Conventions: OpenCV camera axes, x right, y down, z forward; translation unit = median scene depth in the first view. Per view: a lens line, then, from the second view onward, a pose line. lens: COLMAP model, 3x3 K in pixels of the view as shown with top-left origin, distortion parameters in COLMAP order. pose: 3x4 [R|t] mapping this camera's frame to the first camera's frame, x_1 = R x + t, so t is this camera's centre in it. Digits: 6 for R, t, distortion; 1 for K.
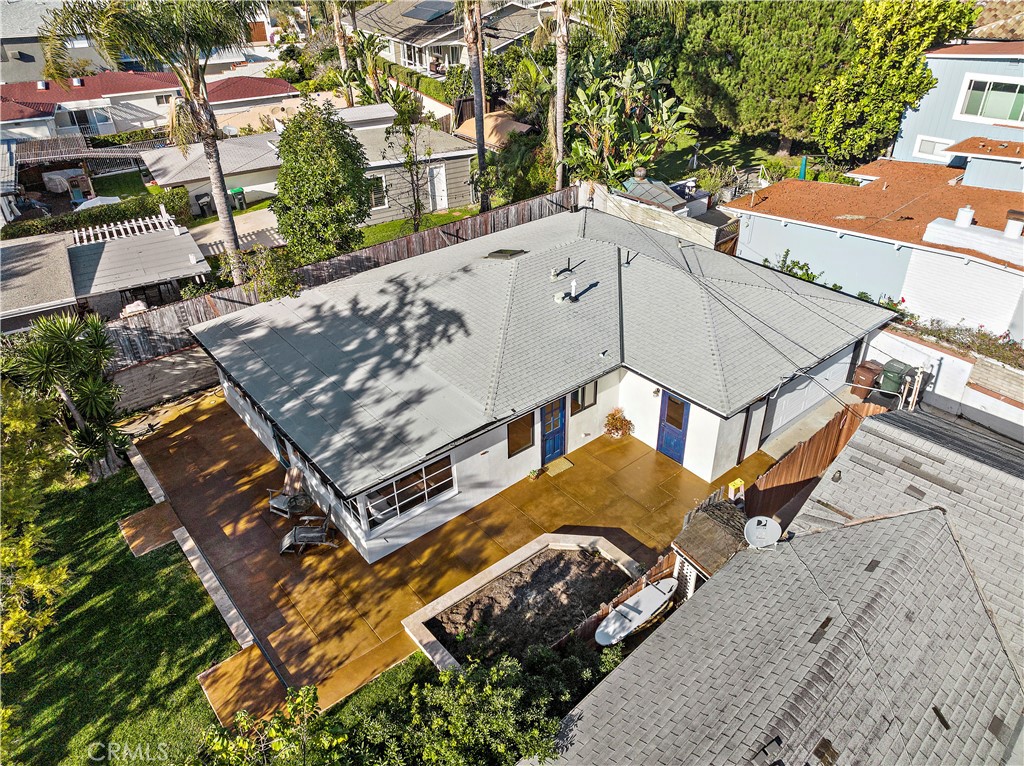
lens RADIAL K [[717.8, 0, 517.6], [0, 717.8, 384.5], [0, 0, 1]] dist [-0.039161, 0.002588]
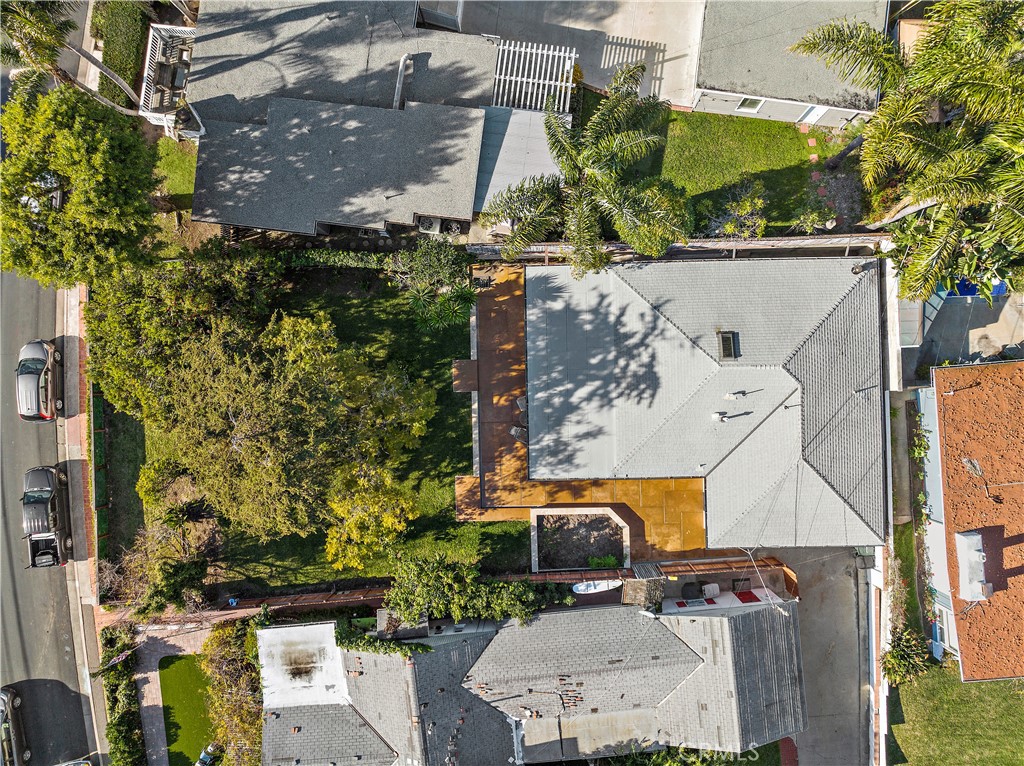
lens RADIAL K [[709.1, 0, 510.3], [0, 709.1, 378.2], [0, 0, 1]] dist [-0.039879, 0.003854]
pose [[0.784937, 0.619383, -0.015440, -0.340931], [-0.314280, 0.419512, 0.851609, -1.408316], [0.533949, -0.663607, 0.523951, -0.001744]]
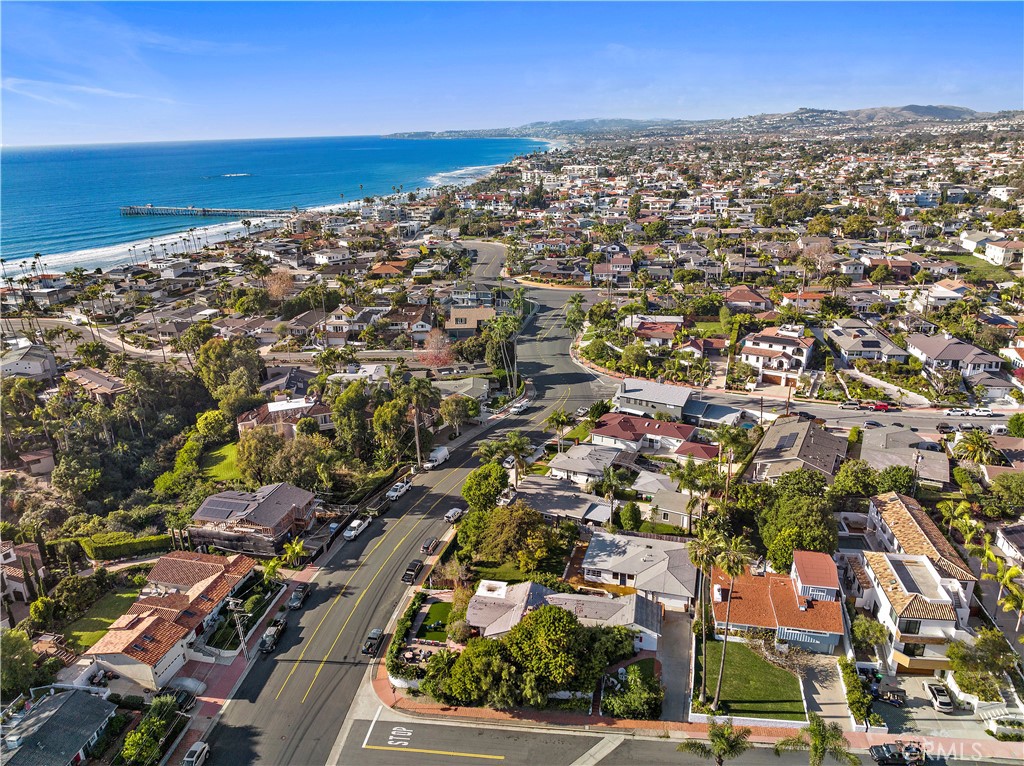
lens RADIAL K [[717.8, 0, 517.6], [0, 717.8, 384.5], [0, 0, 1]] dist [-0.039161, 0.002588]
pose [[0.564495, 0.285238, -0.774587, 3.320113], [-0.431805, 0.901799, 0.017397, -1.000644], [0.703484, 0.324650, 0.632228, -3.425993]]
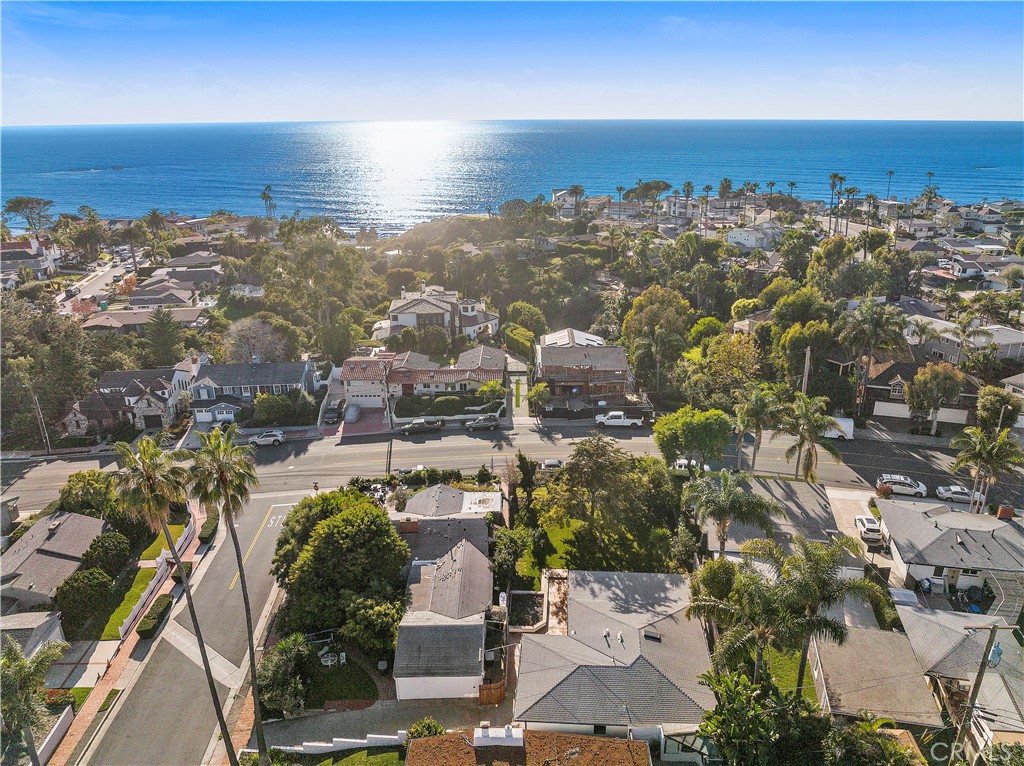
lens RADIAL K [[717.8, 0, 517.6], [0, 717.8, 384.5], [0, 0, 1]] dist [-0.039161, 0.002588]
pose [[-0.689577, 0.275386, -0.669811, 1.812723], [-0.366206, 0.665333, 0.650558, -2.341461], [0.624802, 0.693898, -0.357950, 1.157015]]
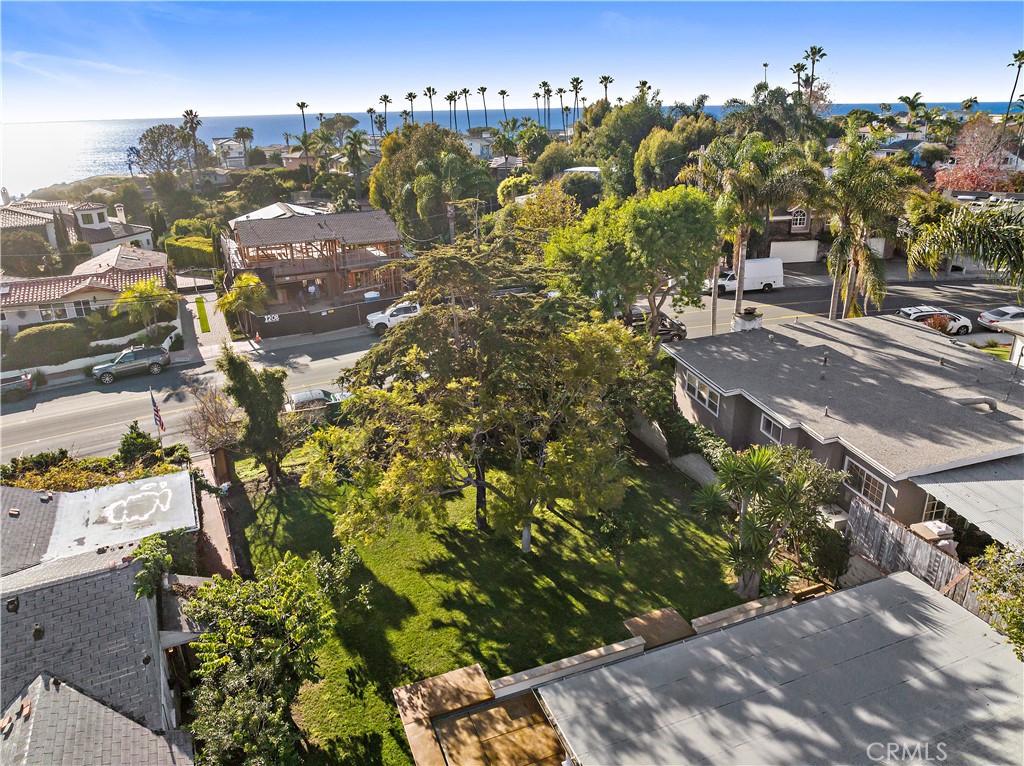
lens RADIAL K [[717.8, 0, 517.6], [0, 717.8, 384.5], [0, 0, 1]] dist [-0.039161, 0.002588]
pose [[-0.312554, 0.367006, -0.876137, 0.352416], [-0.480931, 0.734255, 0.479141, -0.455974], [0.819155, 0.571119, -0.052990, 0.590977]]
